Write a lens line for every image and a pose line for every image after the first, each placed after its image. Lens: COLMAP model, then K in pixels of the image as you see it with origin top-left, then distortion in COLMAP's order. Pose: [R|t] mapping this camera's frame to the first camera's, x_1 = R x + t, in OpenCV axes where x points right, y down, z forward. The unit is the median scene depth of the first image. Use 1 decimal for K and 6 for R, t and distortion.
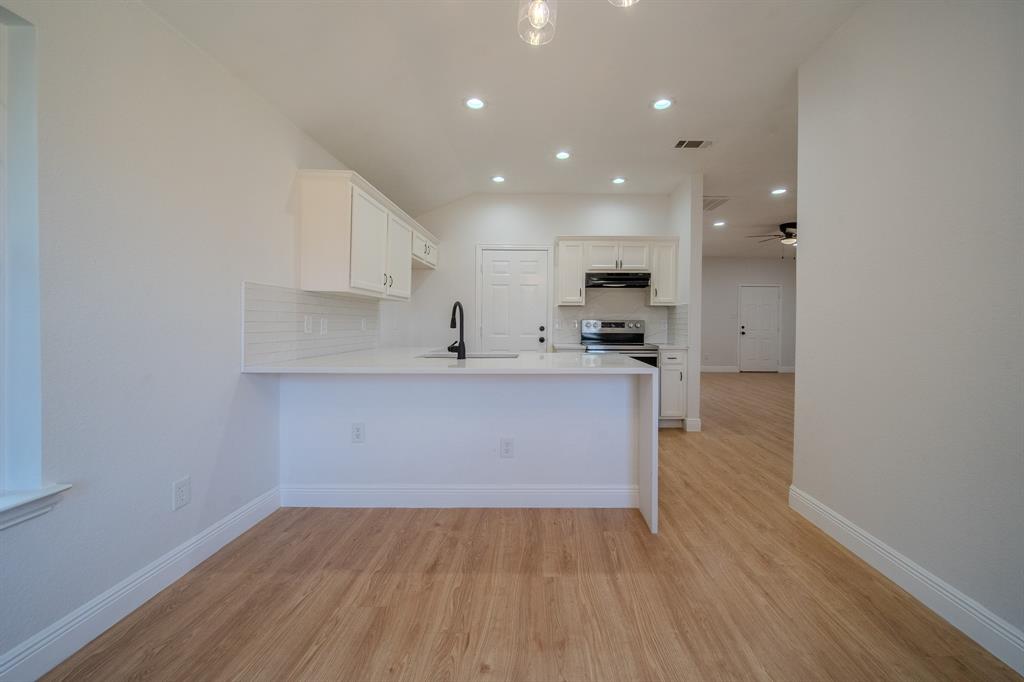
lens RADIAL K [[374.3, 0, 540.4], [0, 374.3, 322.0], [0, 0, 1]] dist [0.000354, -0.000028]
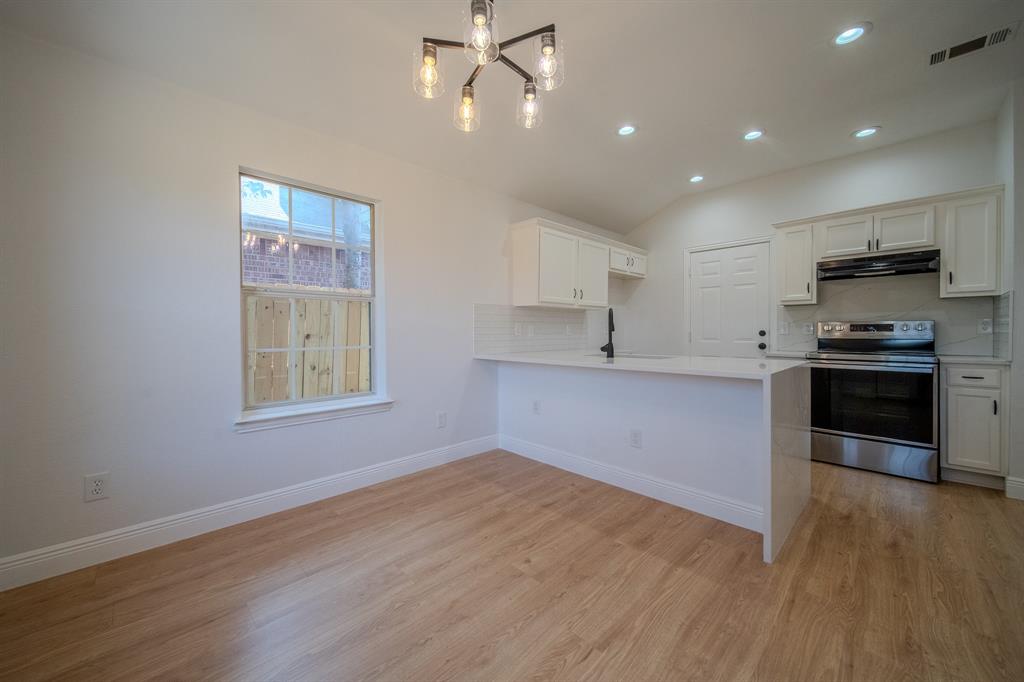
lens RADIAL K [[375.1, 0, 514.5], [0, 375.1, 328.7], [0, 0, 1]] dist [-0.000552, -0.000093]
pose [[0.697514, -0.012810, -0.716456, 0.270773], [0.009411, 0.999918, -0.008716, 0.011014], [0.716509, -0.000663, 0.697577, -0.016026]]
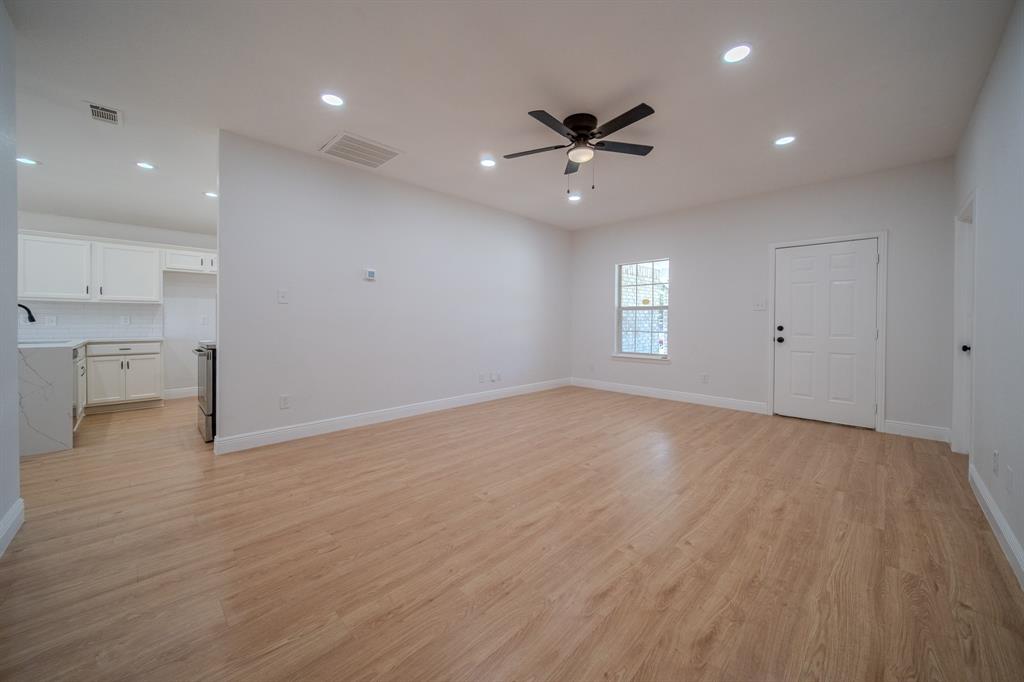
lens RADIAL K [[383.5, 0, 511.6], [0, 383.5, 319.1], [0, 0, 1]] dist [0.014675, -0.000003]
pose [[0.713699, -0.003169, -0.700446, 1.488388], [0.000531, 0.999992, -0.003983, 0.008476], [0.700453, 0.002471, 0.713695, 0.848891]]
